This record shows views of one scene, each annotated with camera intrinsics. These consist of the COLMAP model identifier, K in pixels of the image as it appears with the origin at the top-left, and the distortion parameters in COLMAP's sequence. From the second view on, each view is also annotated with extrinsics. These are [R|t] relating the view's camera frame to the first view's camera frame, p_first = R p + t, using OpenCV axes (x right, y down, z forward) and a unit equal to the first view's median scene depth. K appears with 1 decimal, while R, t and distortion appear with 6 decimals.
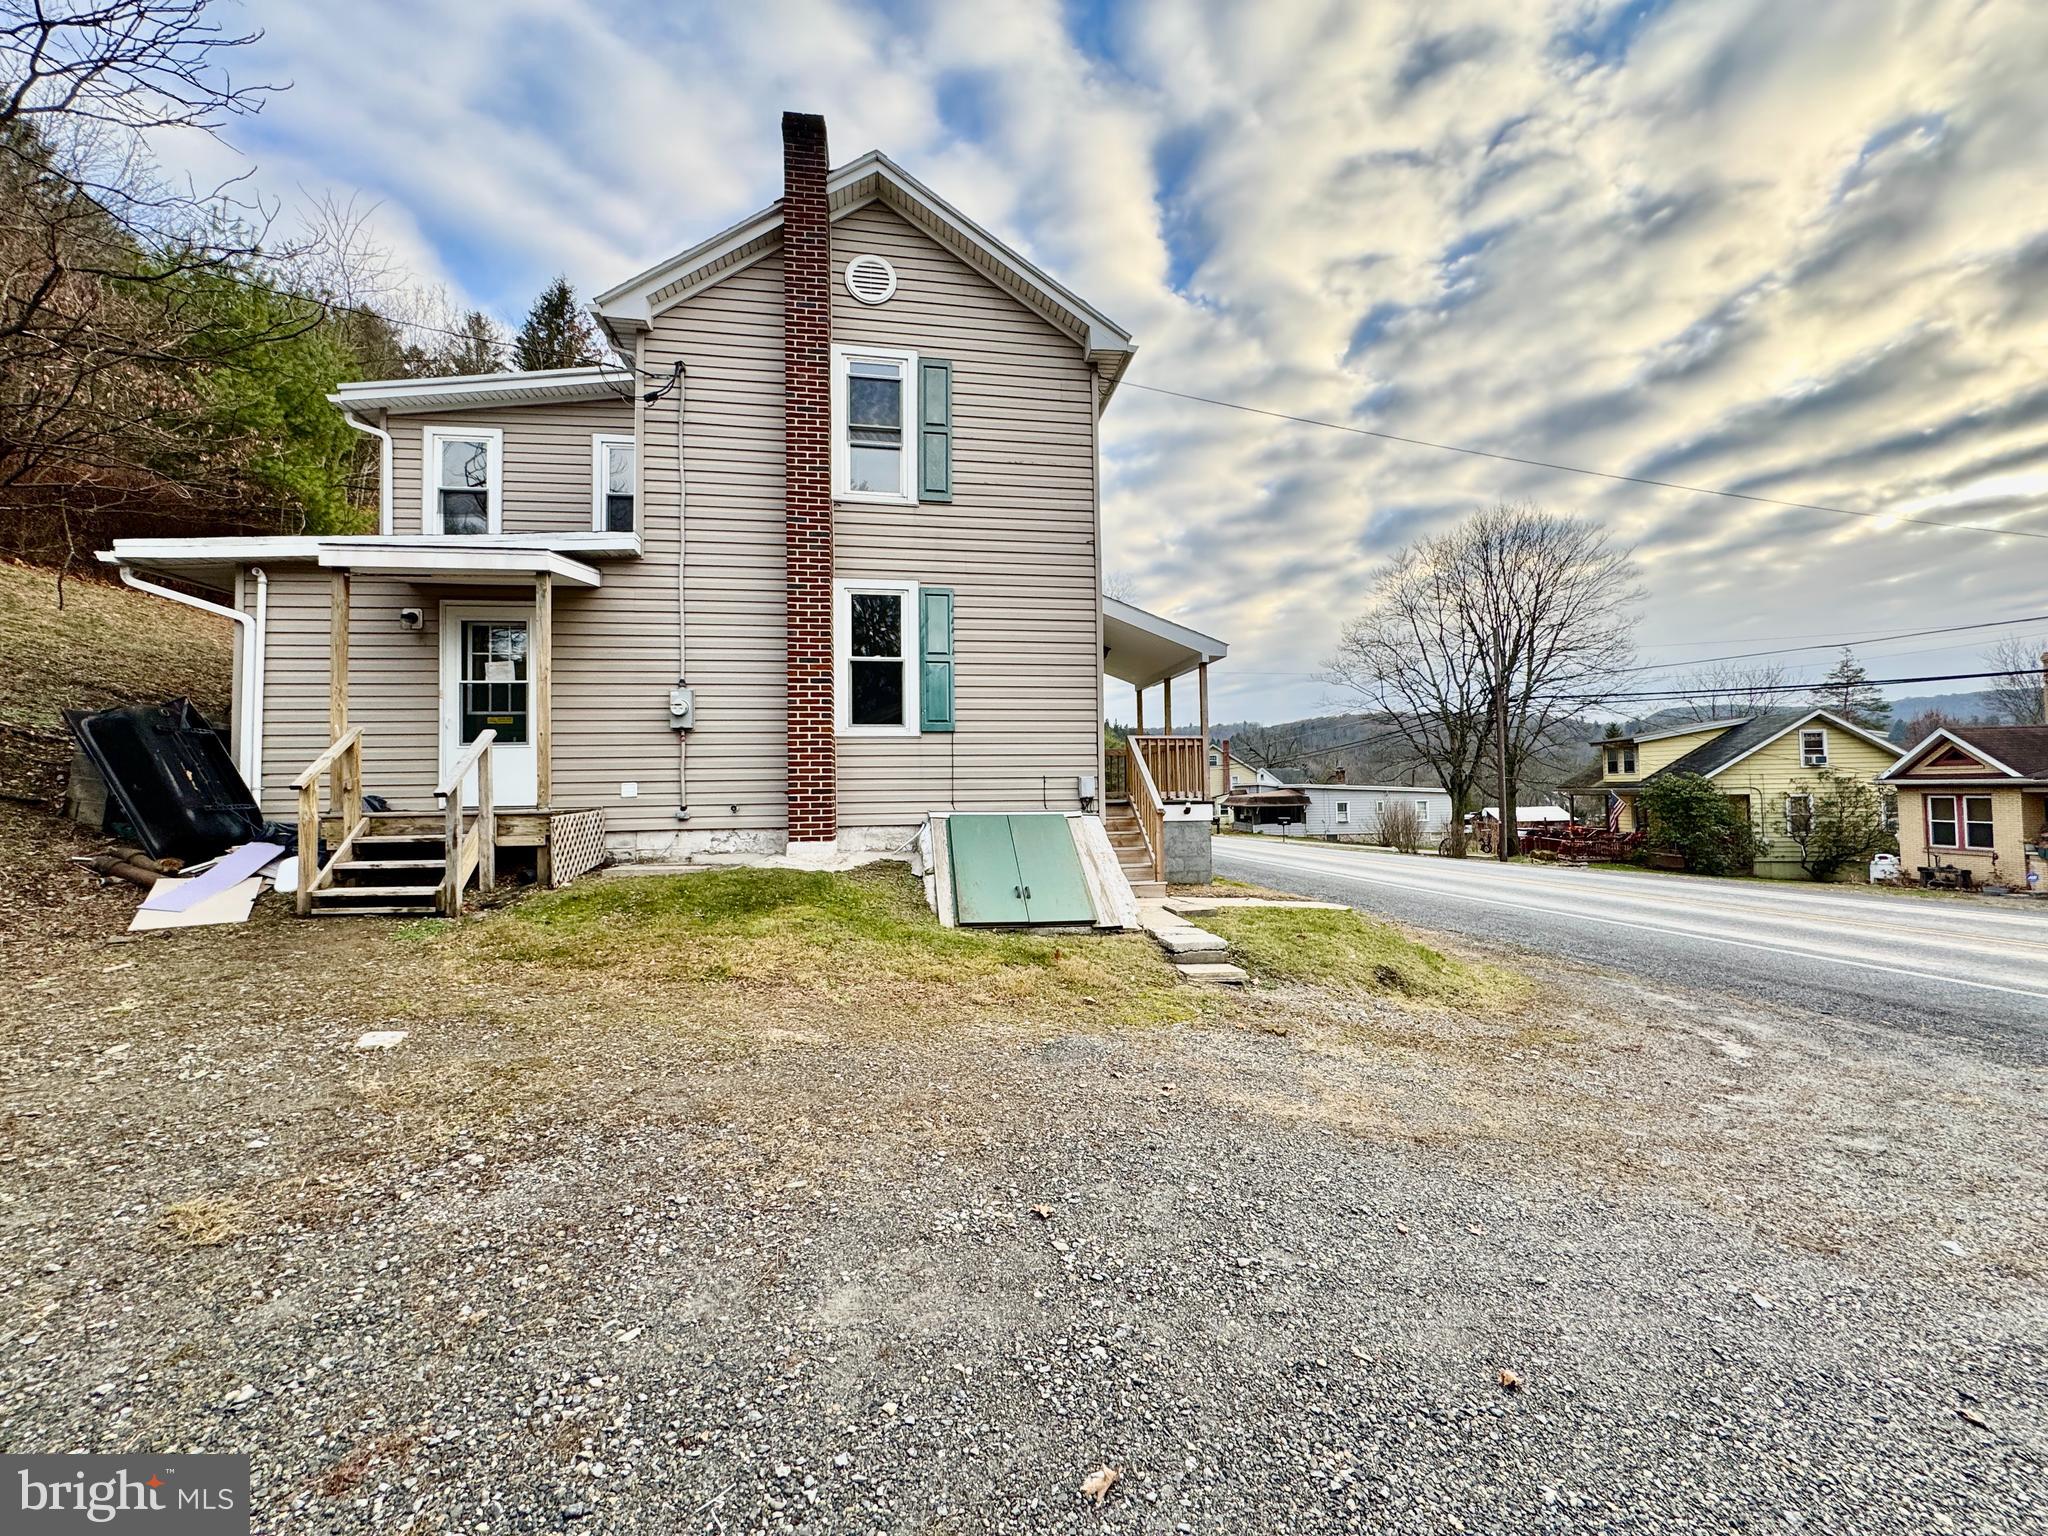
lens RADIAL K [[827.3, 0, 1014.1], [0, 827.3, 762.7], [0, 0, 1]] dist [-0.000908, -0.000144]
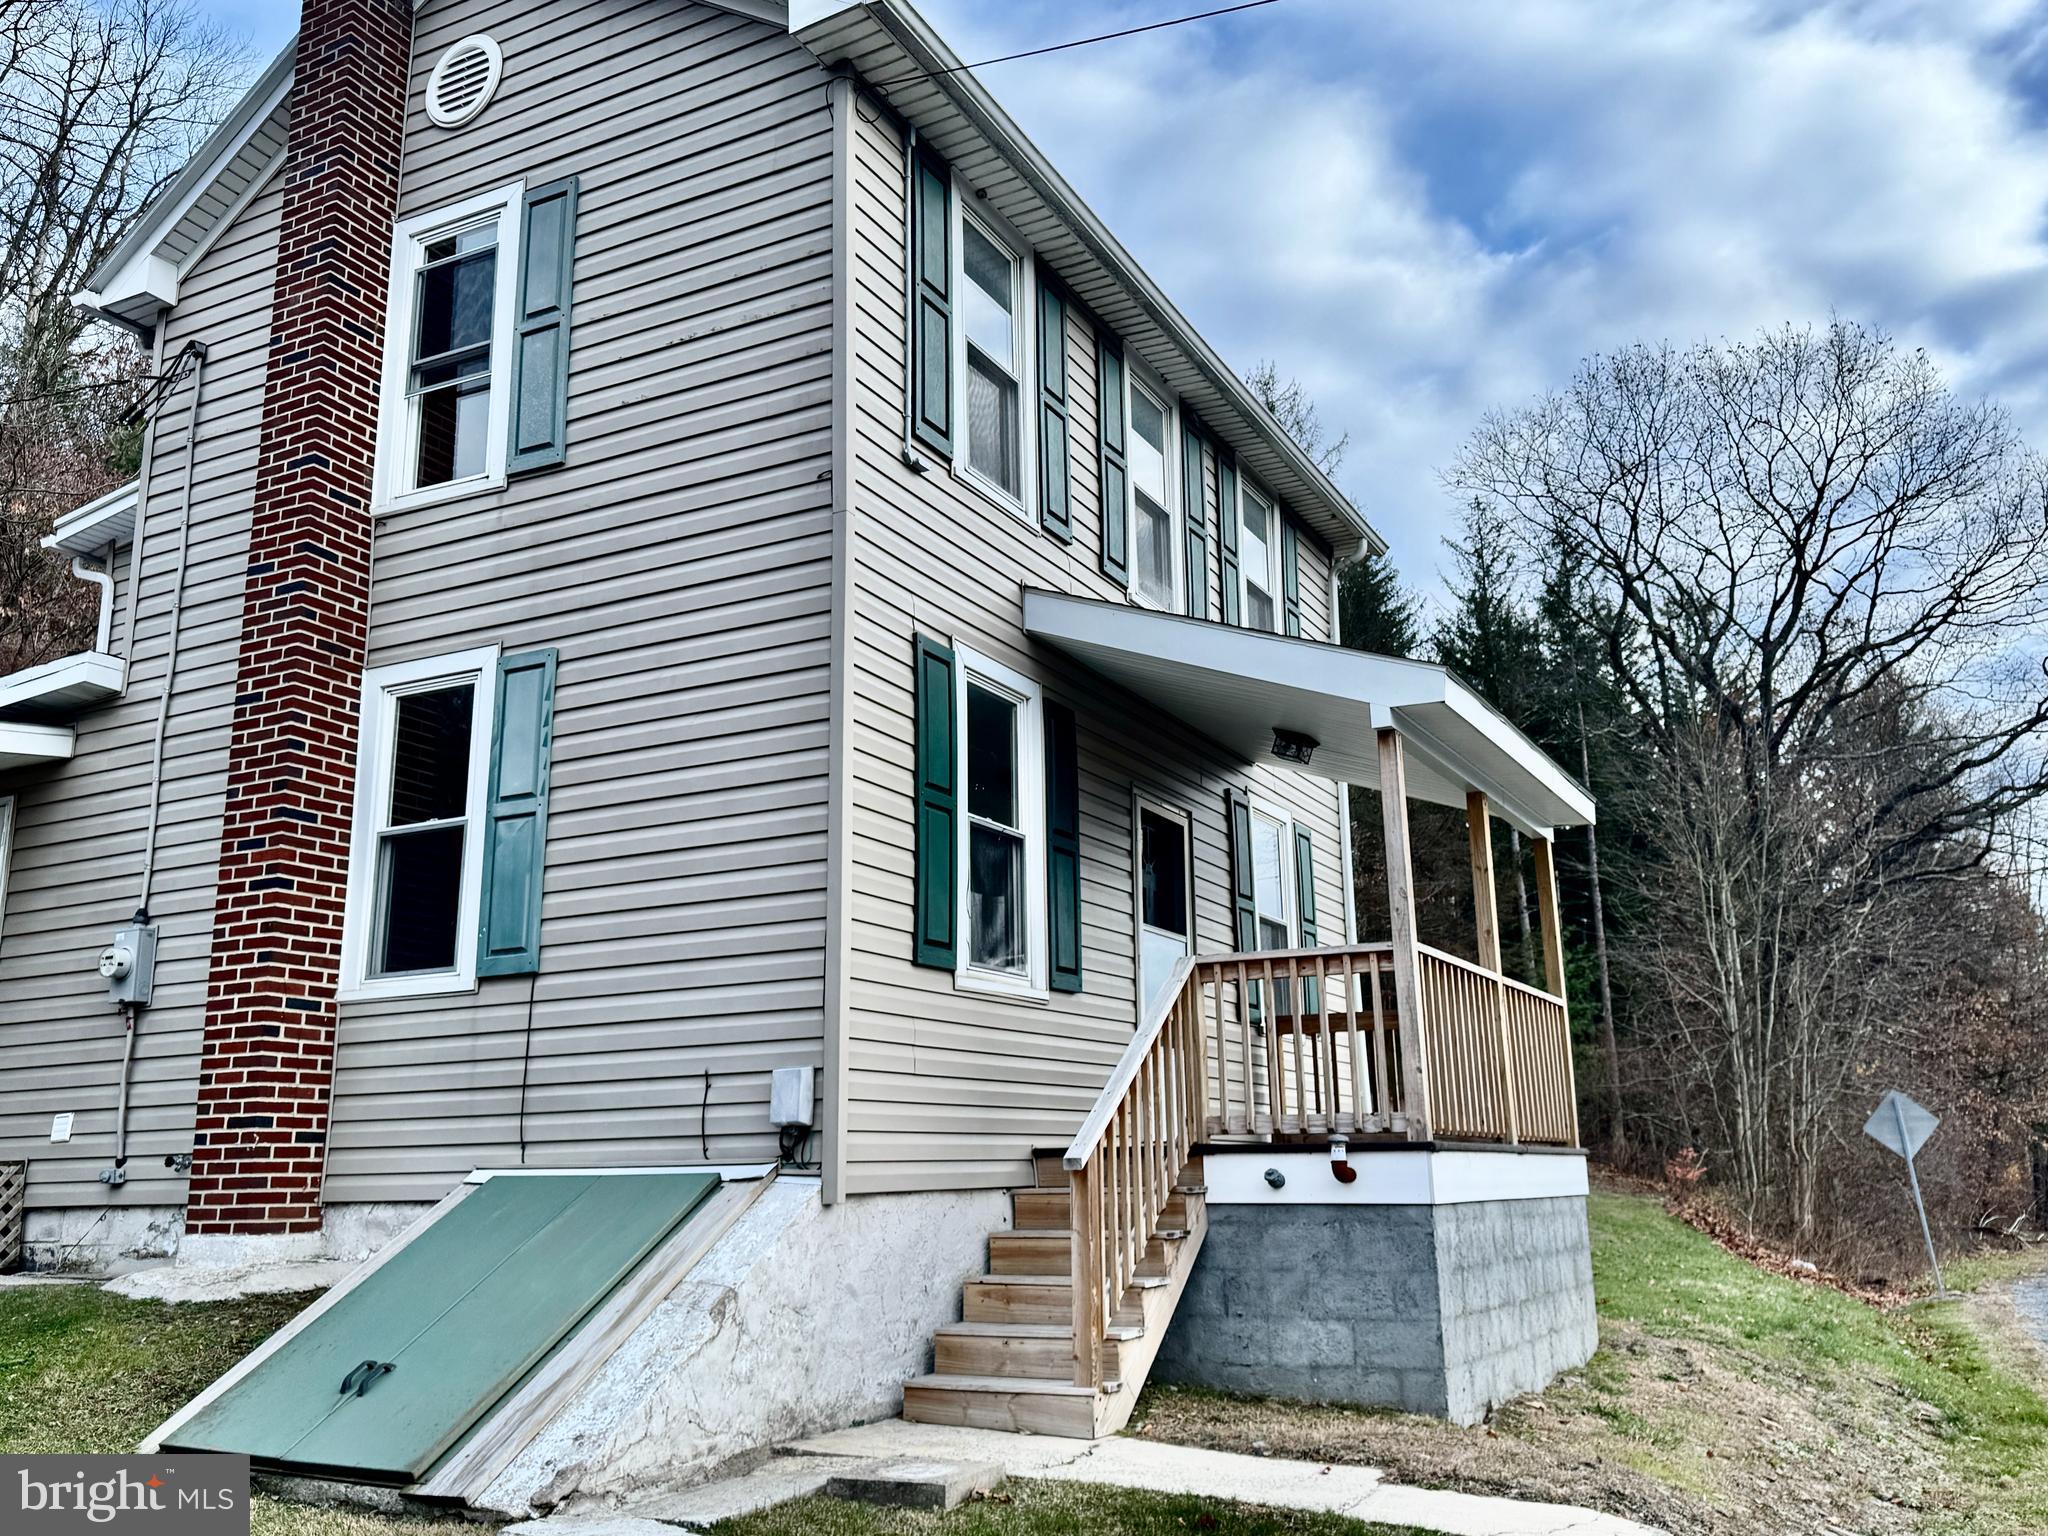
lens RADIAL K [[1700.0, 0, 1024.0], [0, 1700.0, 768.0], [0, 0, 1]] dist [0.044791, -0.052253]
pose [[0.795621, -0.141165, -0.589118, 0.657358], [0.026504, 0.979651, -0.198951, 0.040004], [0.605215, 0.142676, 0.783172, 0.454983]]
